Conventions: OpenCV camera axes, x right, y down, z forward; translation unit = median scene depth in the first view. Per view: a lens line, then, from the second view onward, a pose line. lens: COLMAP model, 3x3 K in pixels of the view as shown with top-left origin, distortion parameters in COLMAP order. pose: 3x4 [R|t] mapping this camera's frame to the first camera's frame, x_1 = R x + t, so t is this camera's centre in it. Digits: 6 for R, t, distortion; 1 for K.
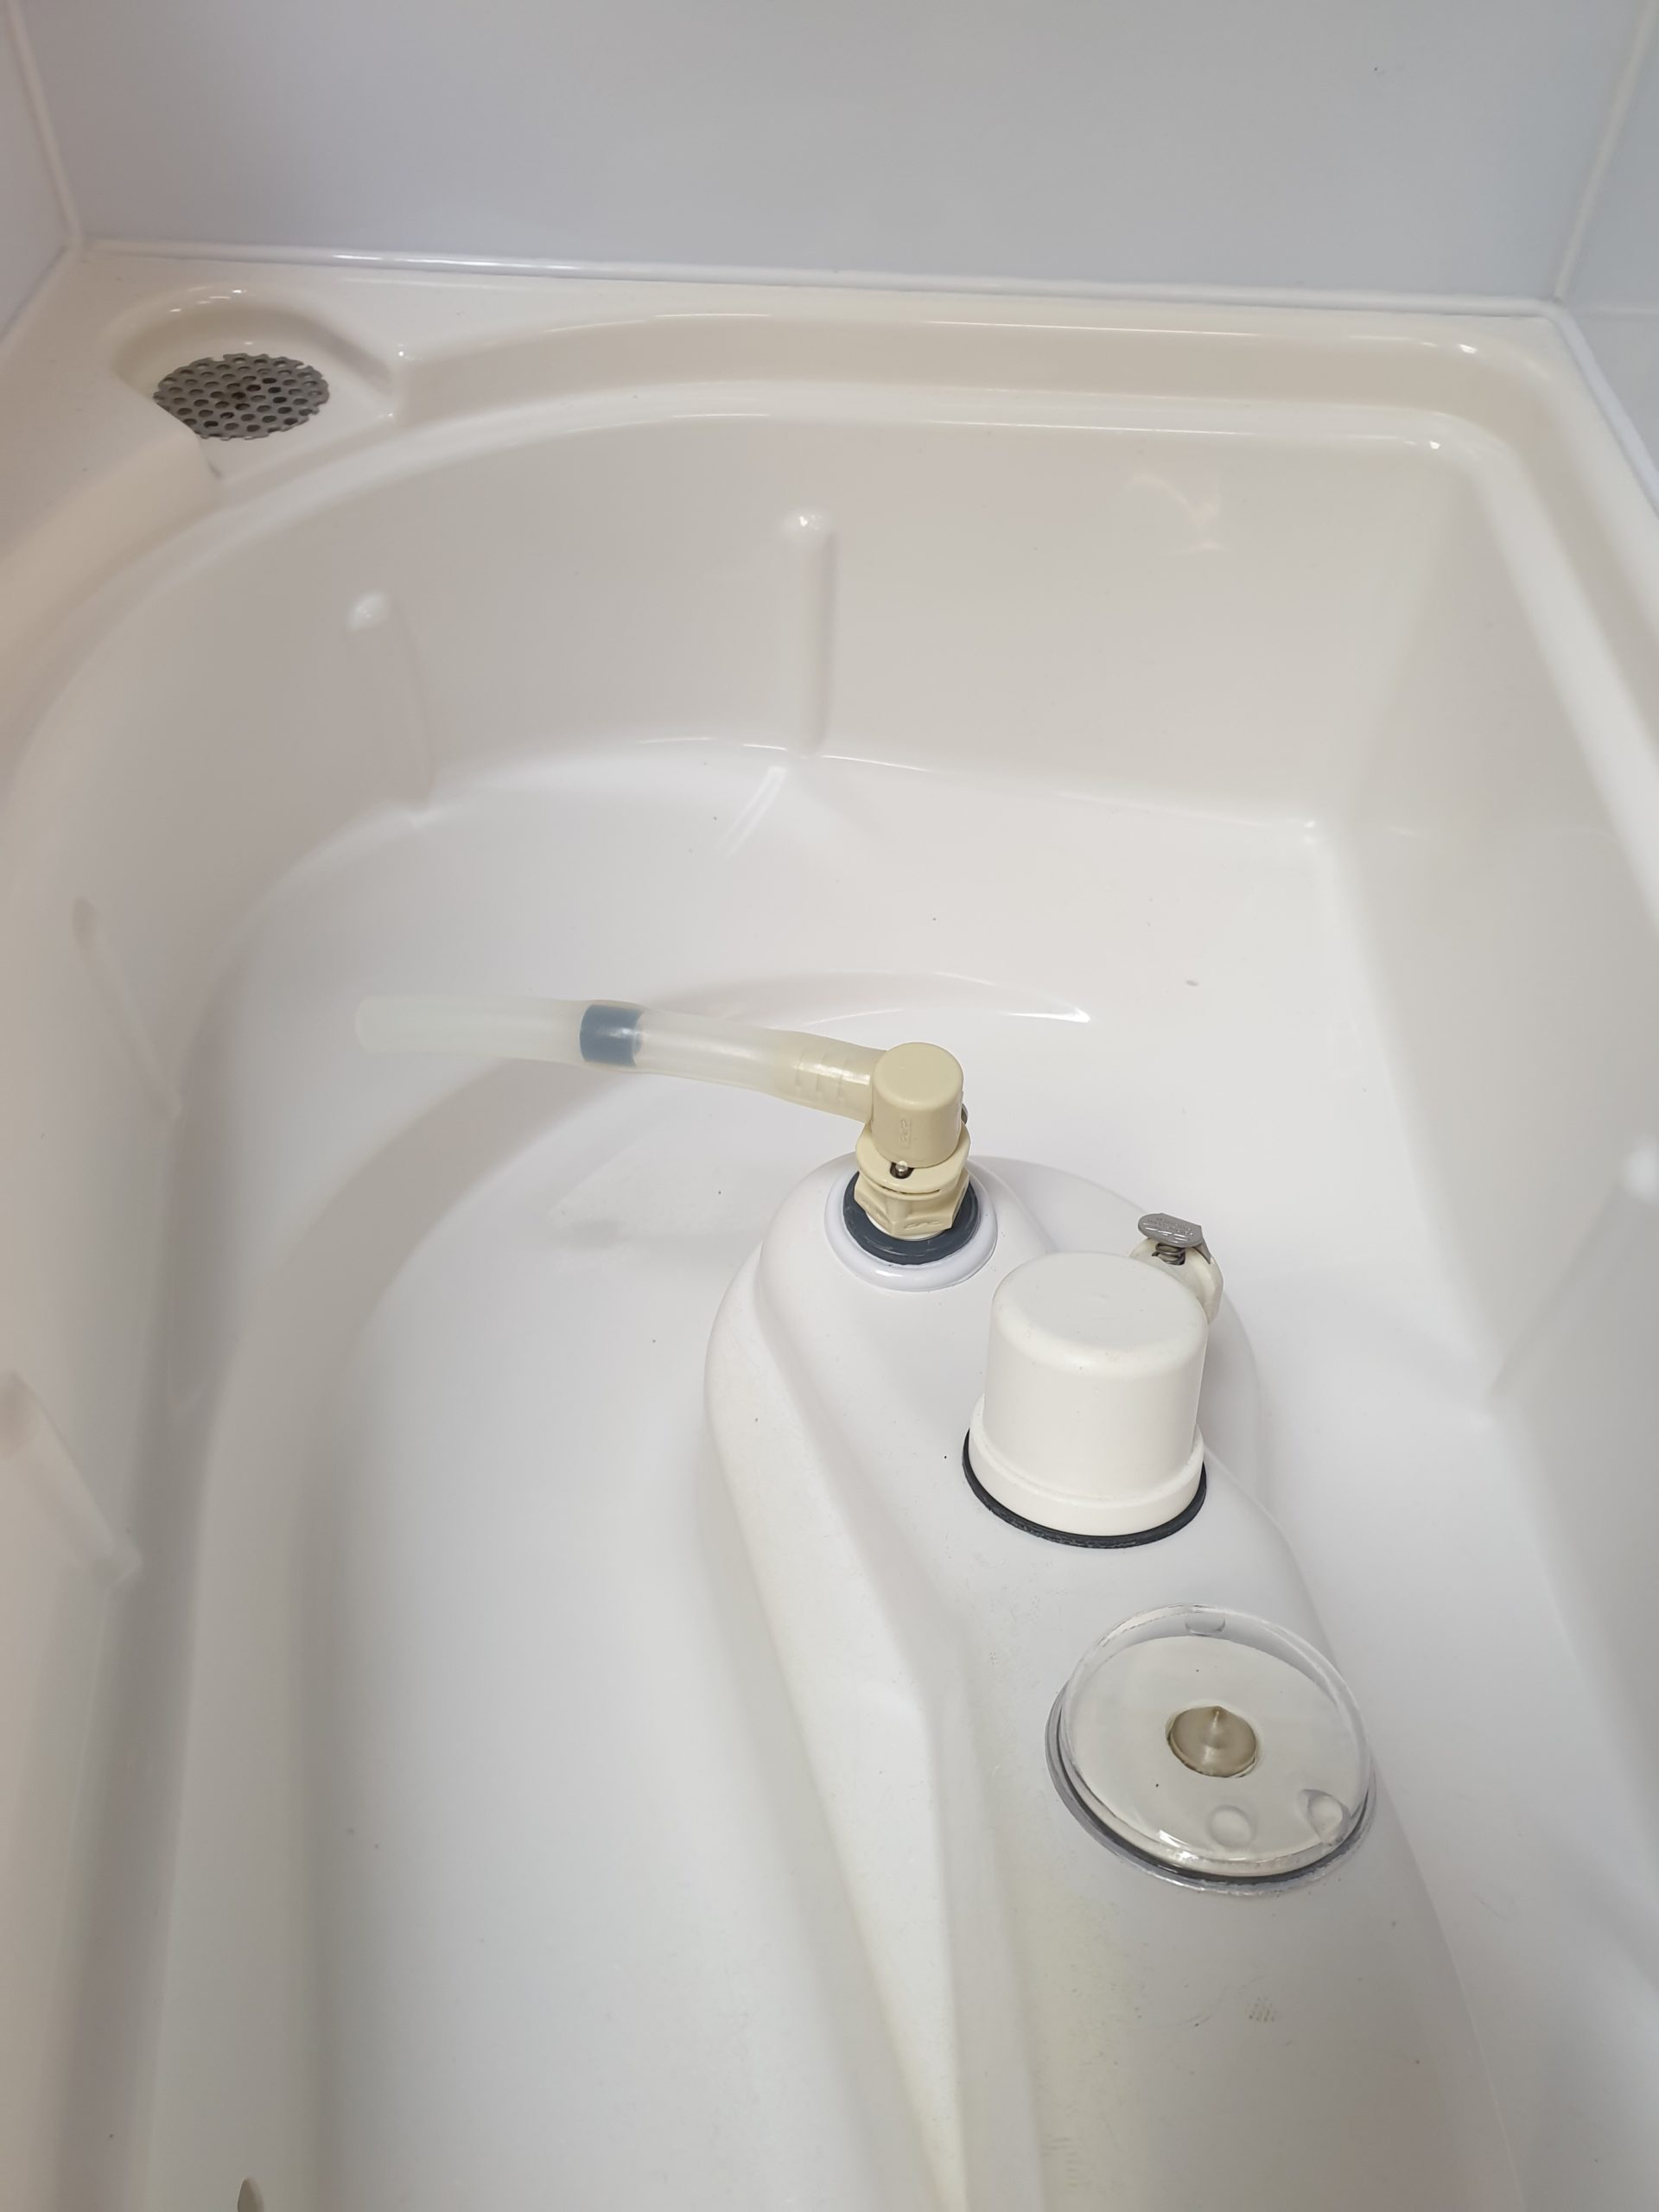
lens RADIAL K [[2087.9, 0, 829.5], [0, 2087.9, 1106.0], [0, 0, 1]] dist [-0.002925, -0.002585]
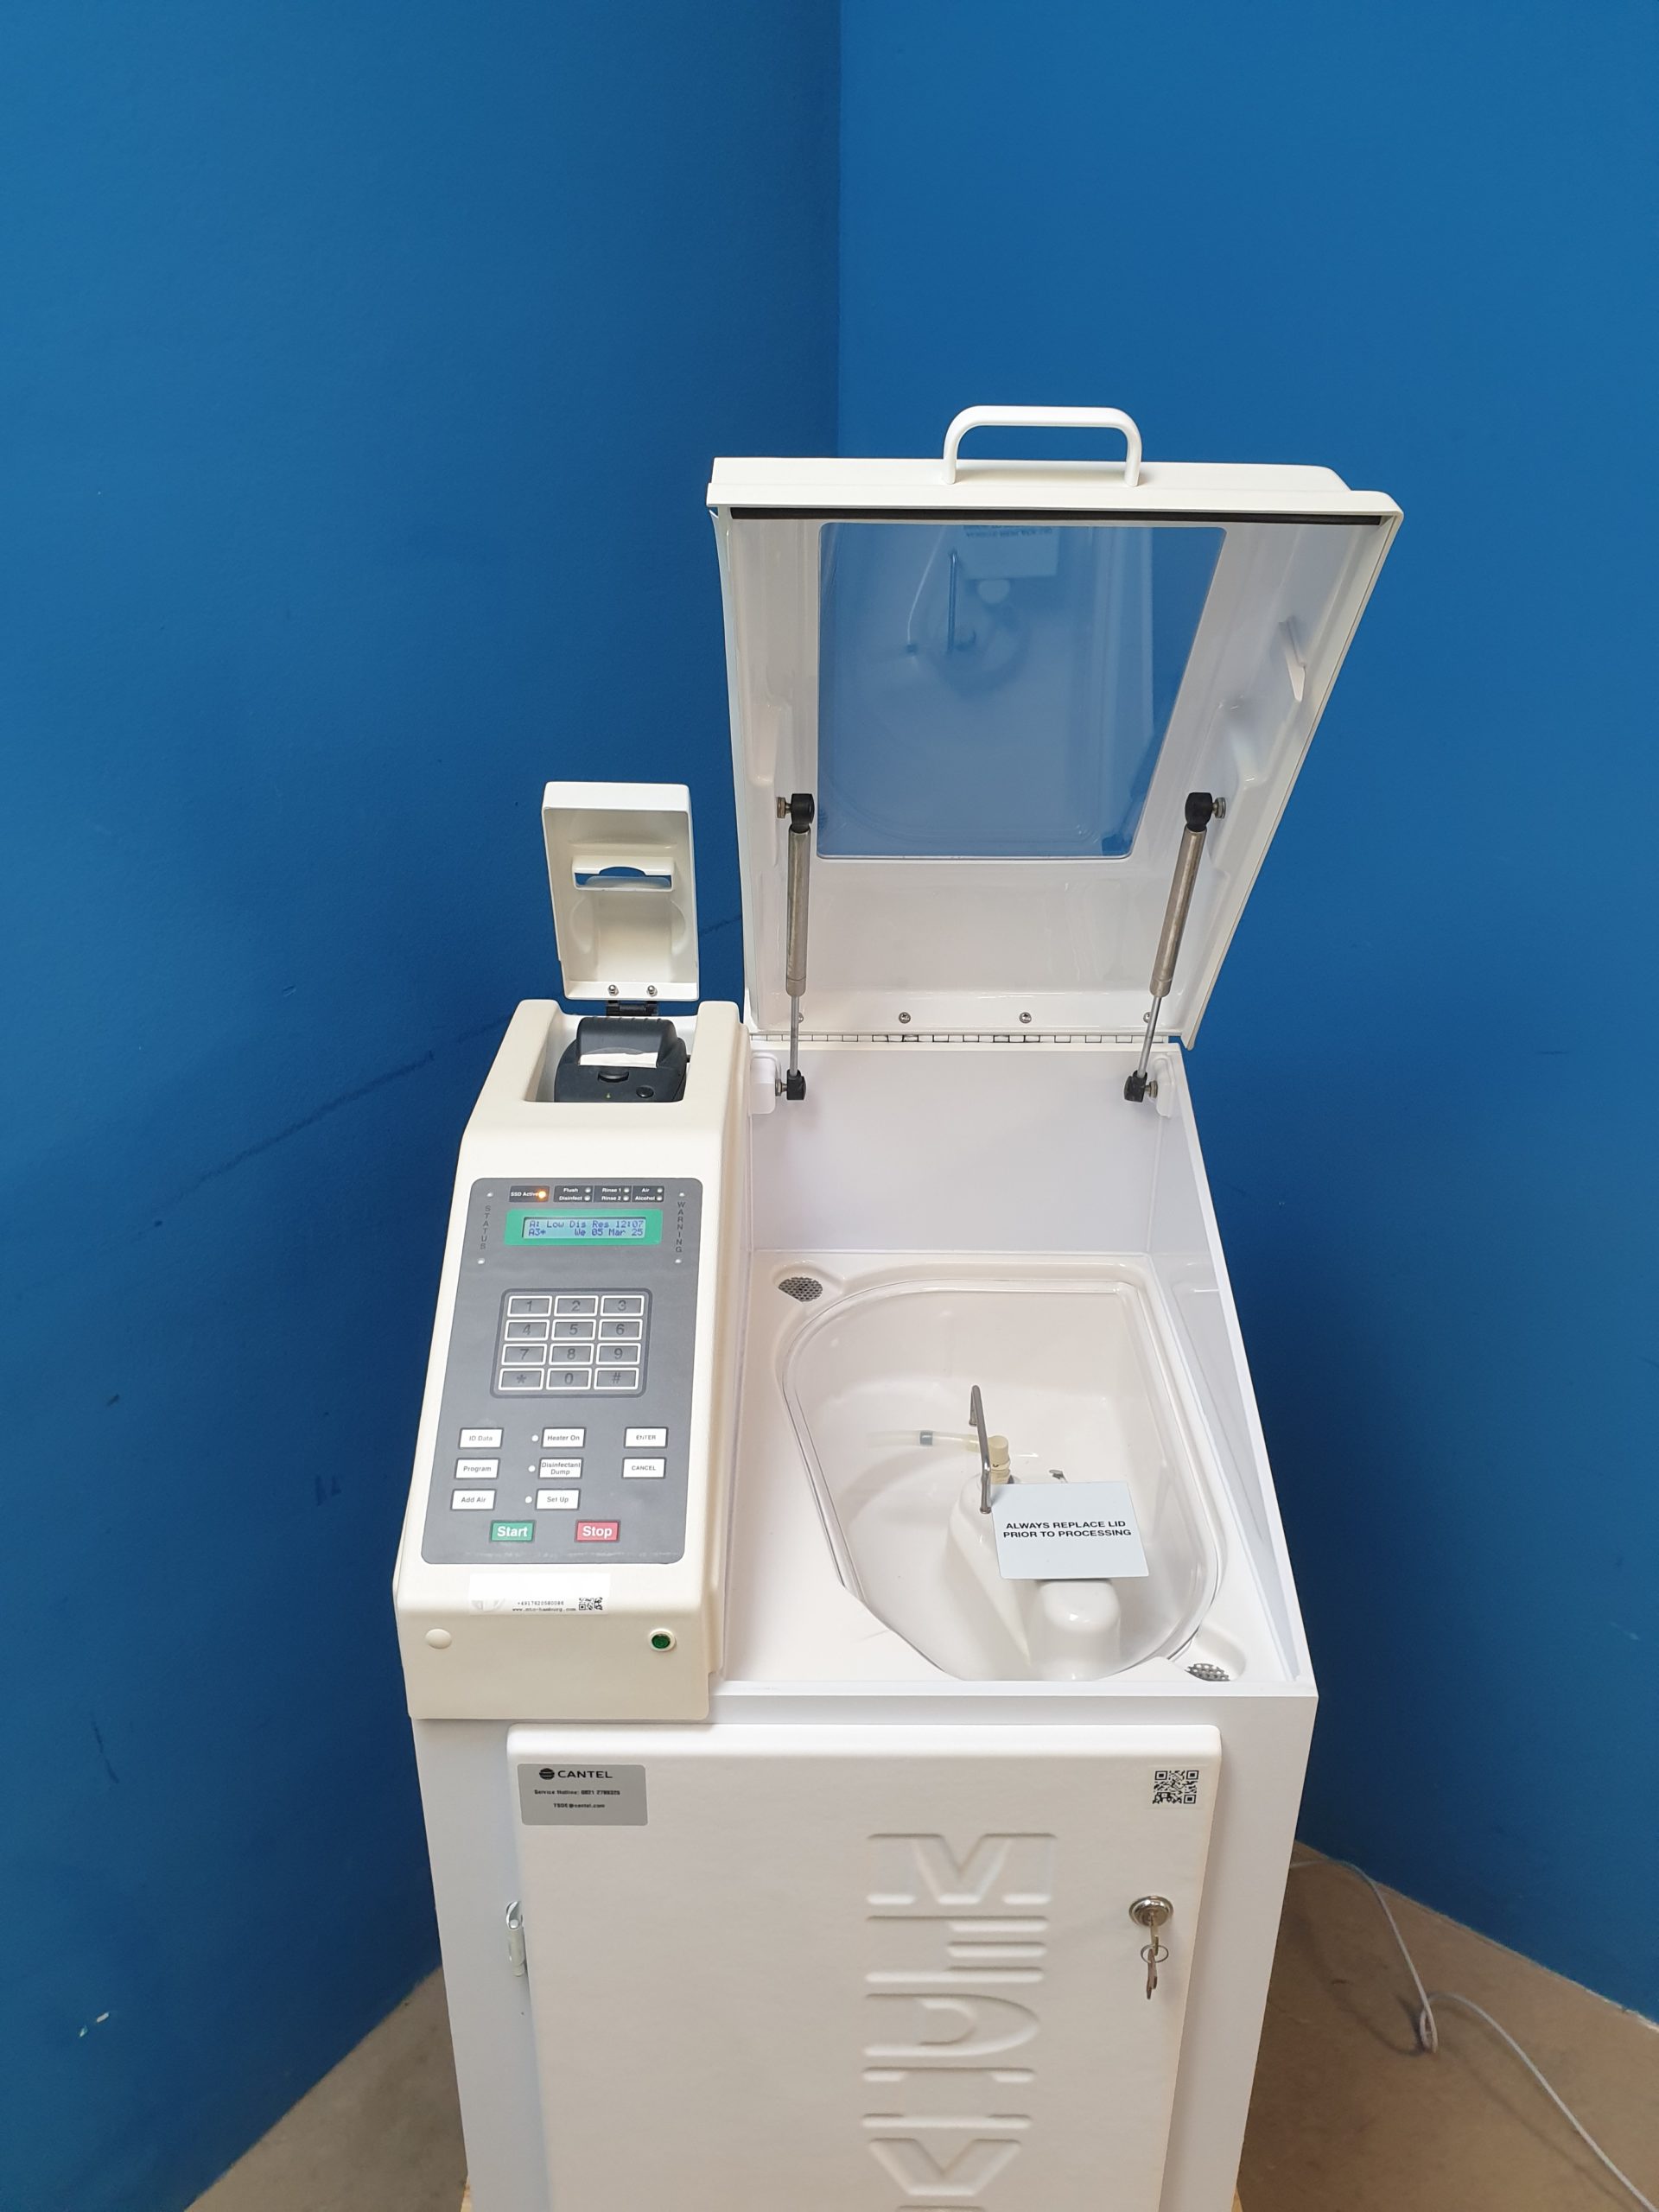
lens RADIAL K [[1765.3, 0, 841.9], [0, 1765.3, 1107.6], [0, 0, 1]] dist [0.086867, -0.113721]
pose [[0.999318, -0.028490, 0.023497, -0.327531], [0.035005, 0.933498, -0.356869, 0.598198], [-0.011767, 0.357448, 0.933859, -2.533783]]
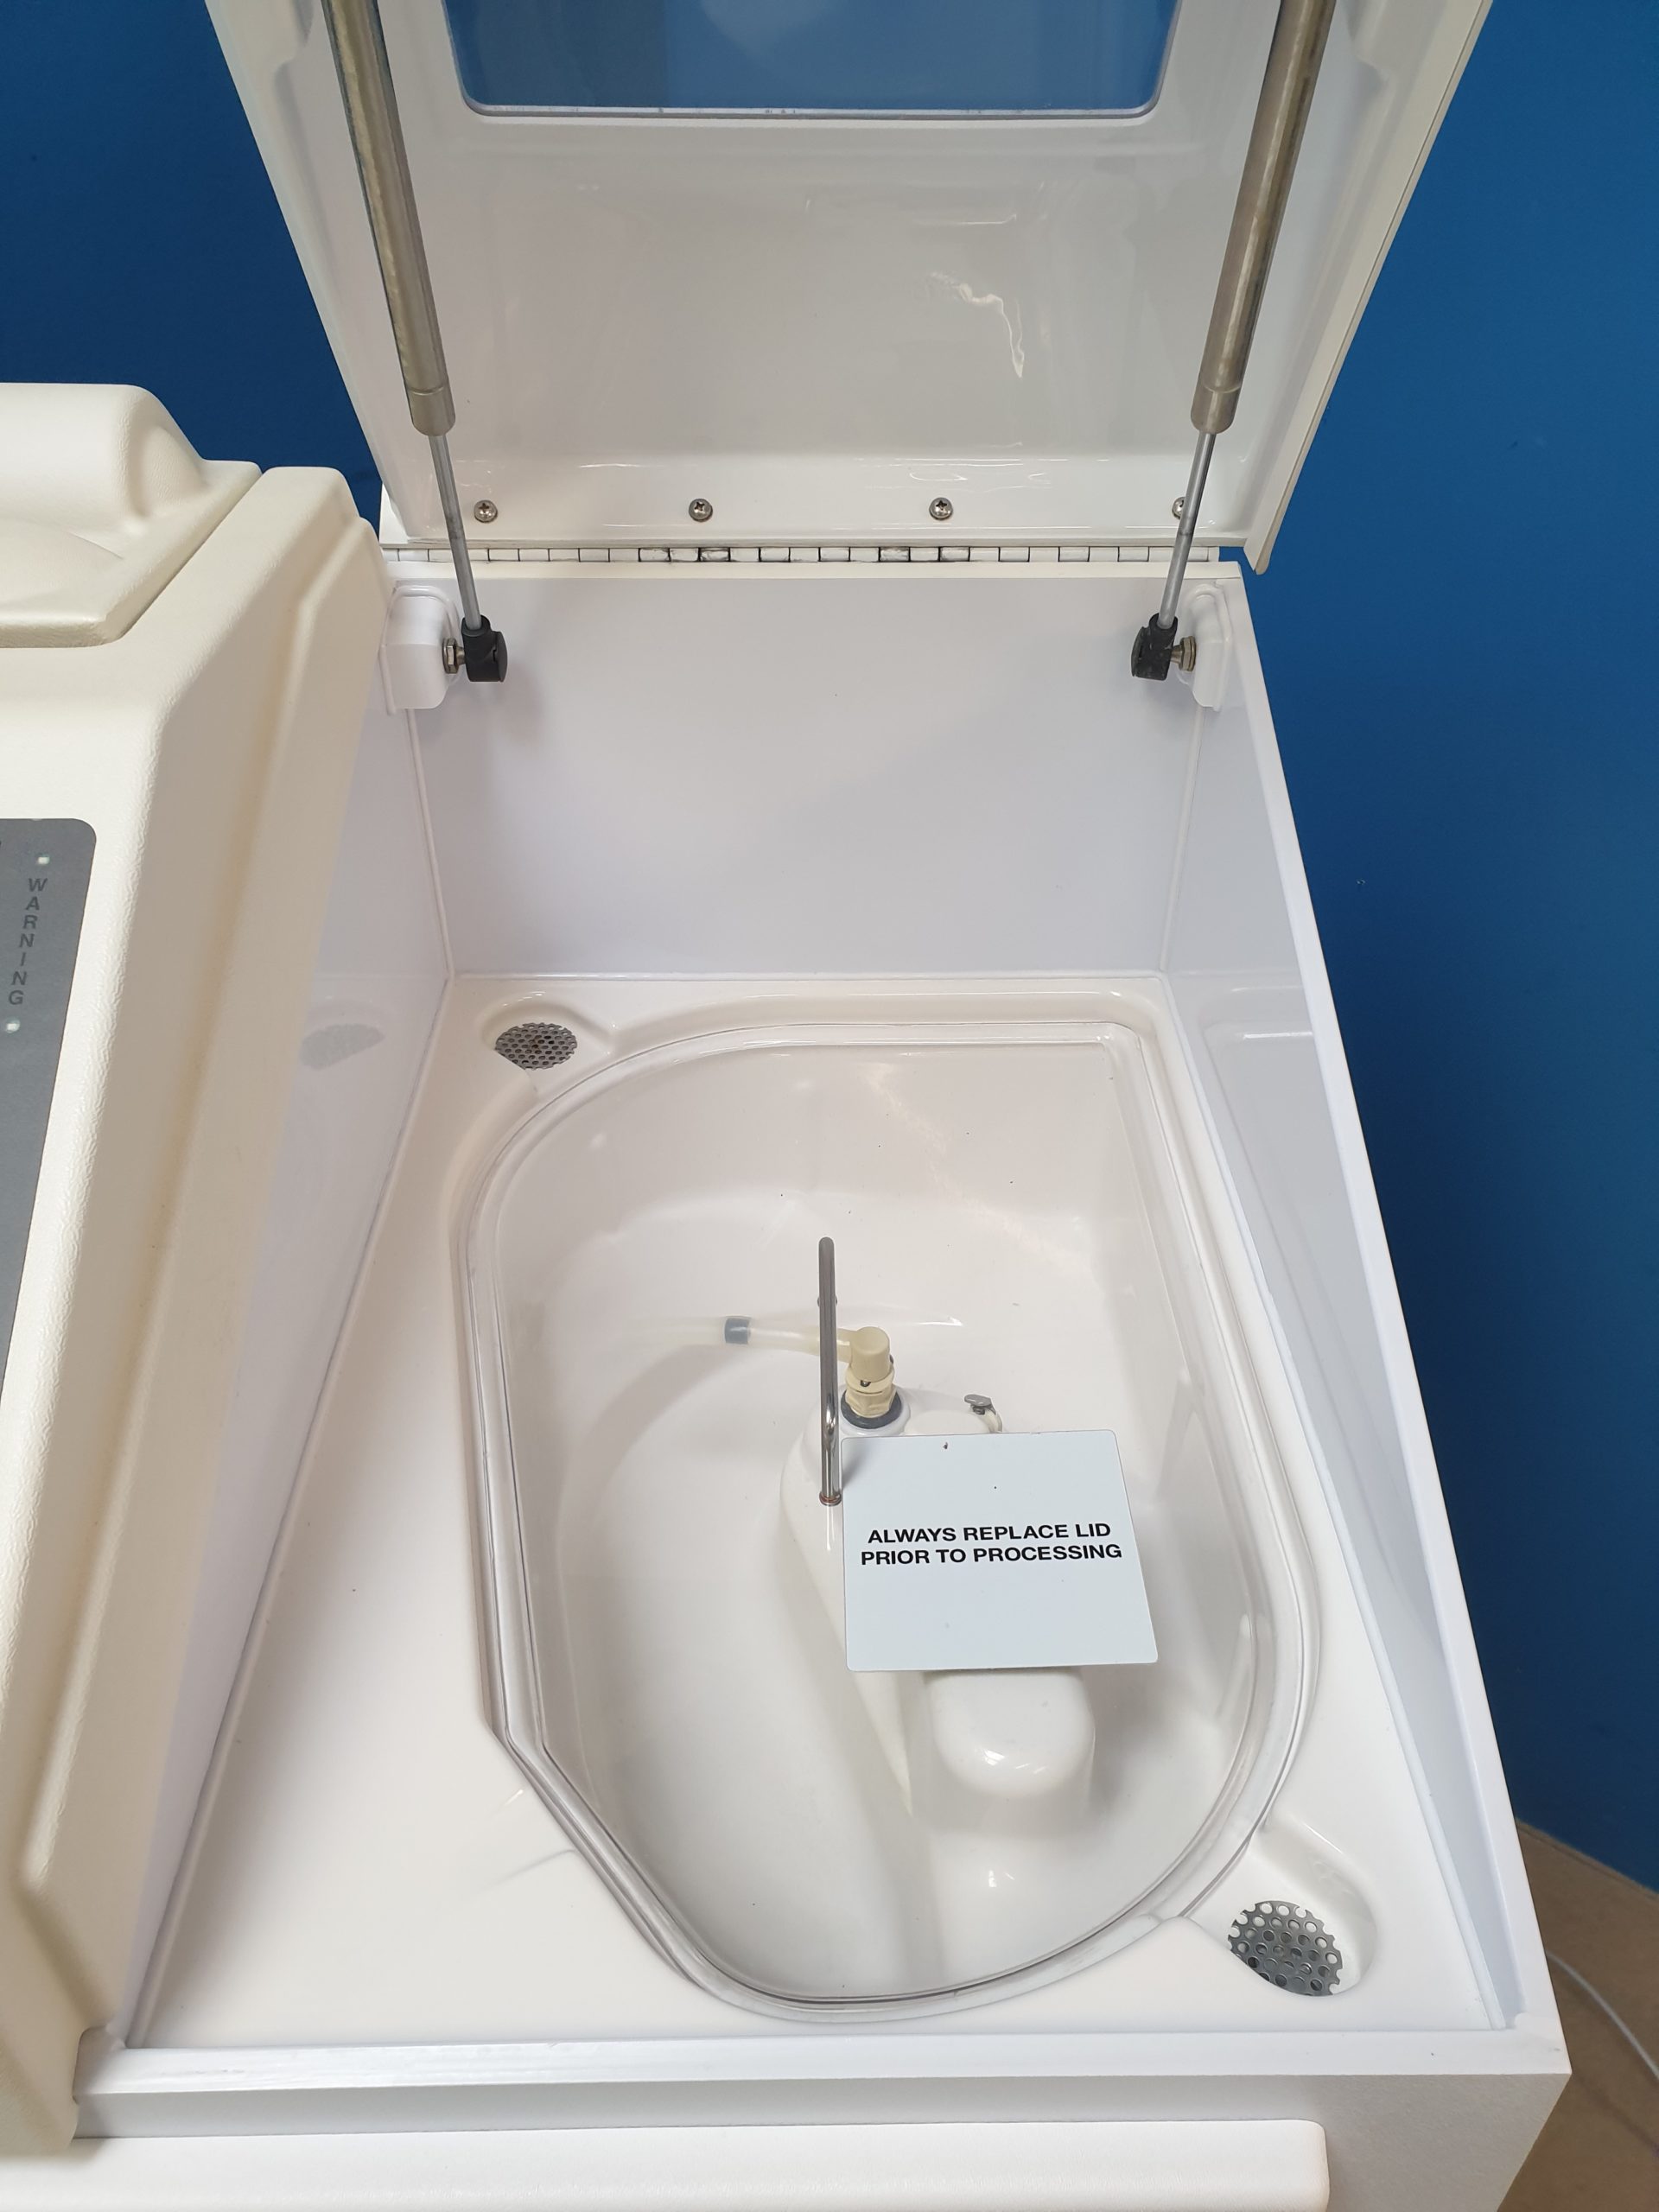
lens RADIAL K [[1796.6, 0, 836.9], [0, 1796.6, 1162.8], [0, 0, 1]] dist [0.065791, -0.107495]
pose [[0.998968, -0.039611, 0.022222, -0.029472], [0.042773, 0.985031, -0.166988, 0.109519], [-0.015275, 0.167767, 0.985708, -0.928582]]
